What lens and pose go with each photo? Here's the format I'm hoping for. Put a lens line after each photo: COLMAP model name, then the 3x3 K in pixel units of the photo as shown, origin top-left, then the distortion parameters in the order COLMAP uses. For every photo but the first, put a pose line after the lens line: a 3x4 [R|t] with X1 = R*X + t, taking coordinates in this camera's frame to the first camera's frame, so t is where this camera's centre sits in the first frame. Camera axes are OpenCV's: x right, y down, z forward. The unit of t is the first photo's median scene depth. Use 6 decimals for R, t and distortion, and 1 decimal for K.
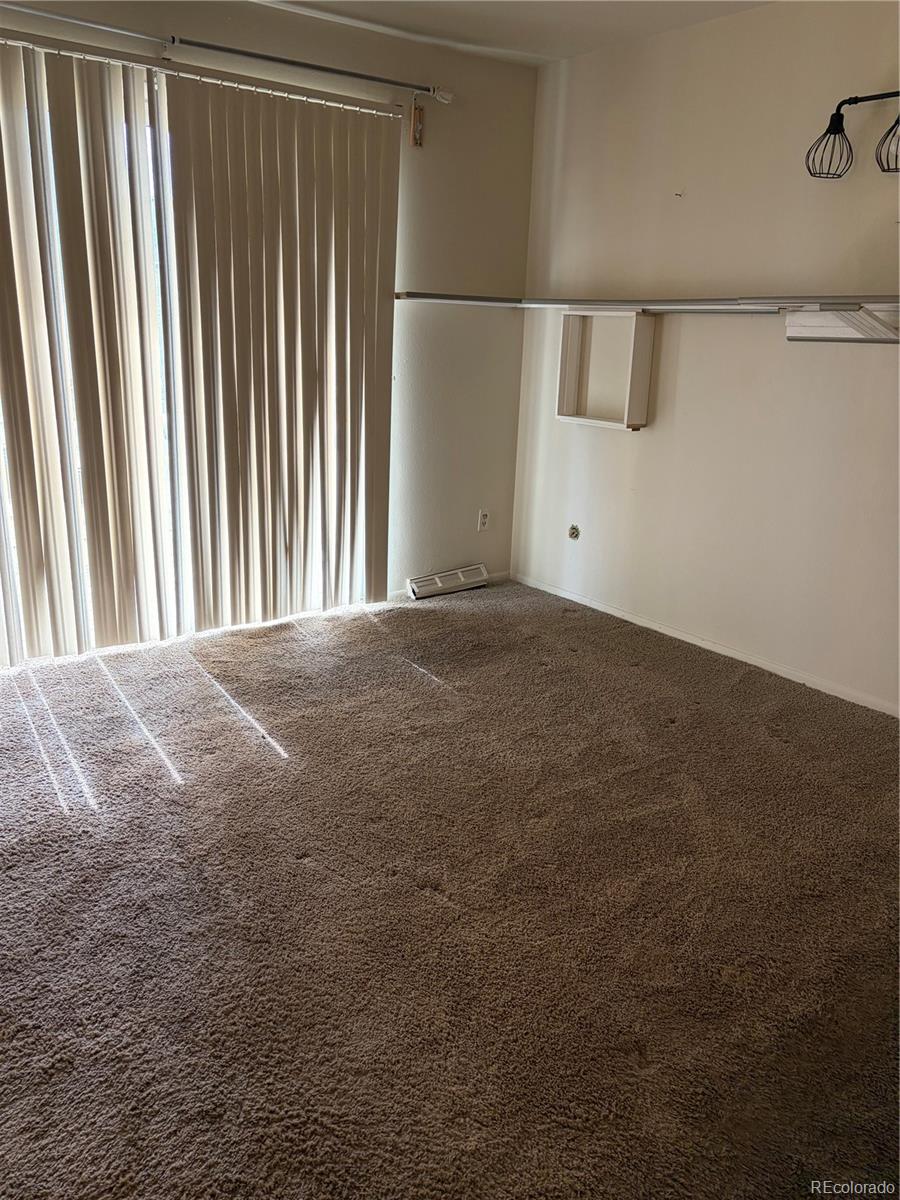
lens RADIAL K [[901.6, 0, 449.2], [0, 901.6, 601.5], [0, 0, 1]] dist [0.009191, -0.004207]
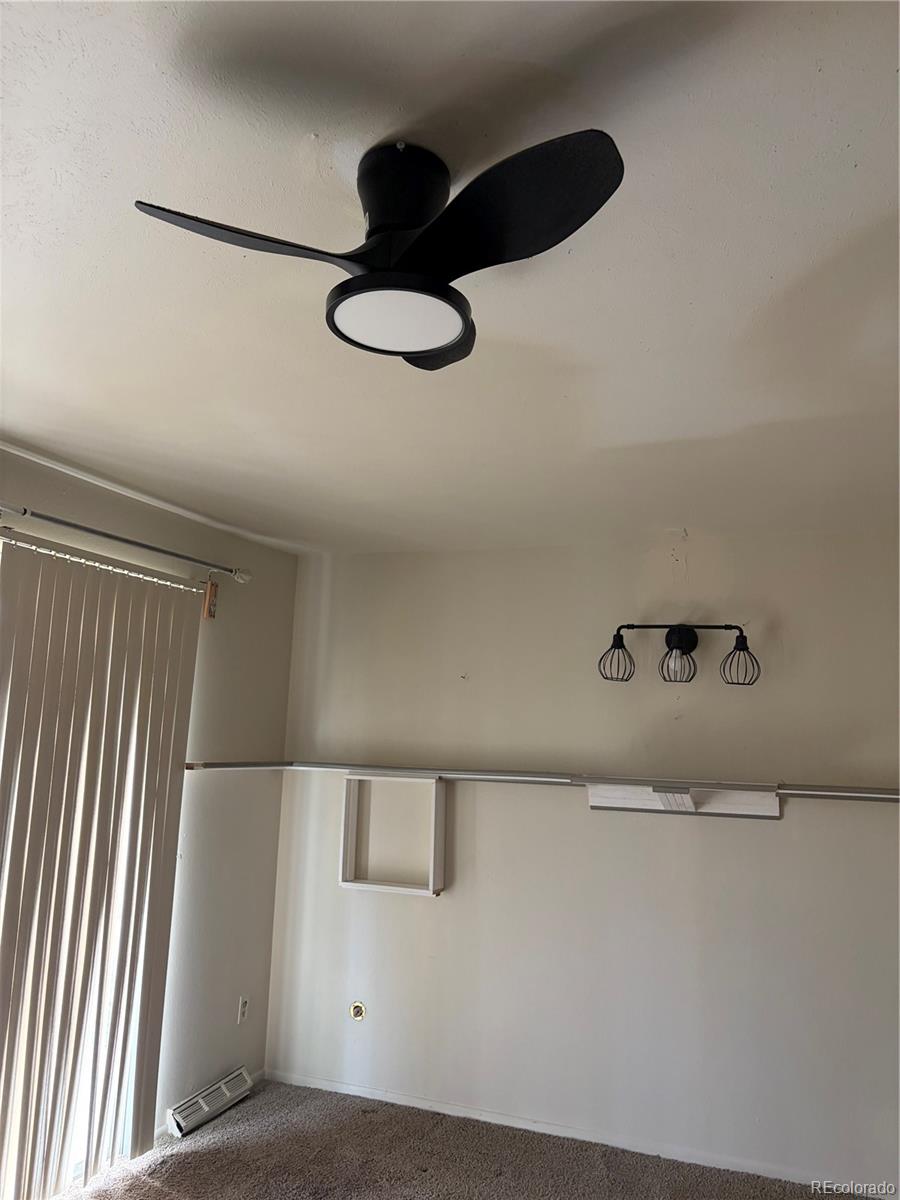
lens RADIAL K [[901.6, 0, 450.7], [0, 901.6, 598.5], [0, 0, 1]] dist [0.009191, -0.004207]
pose [[0.853710, 0.078586, 0.514785, -0.311090], [0.148055, 0.911124, -0.384620, -0.101916], [-0.499259, 0.404571, 0.766200, 0.101002]]
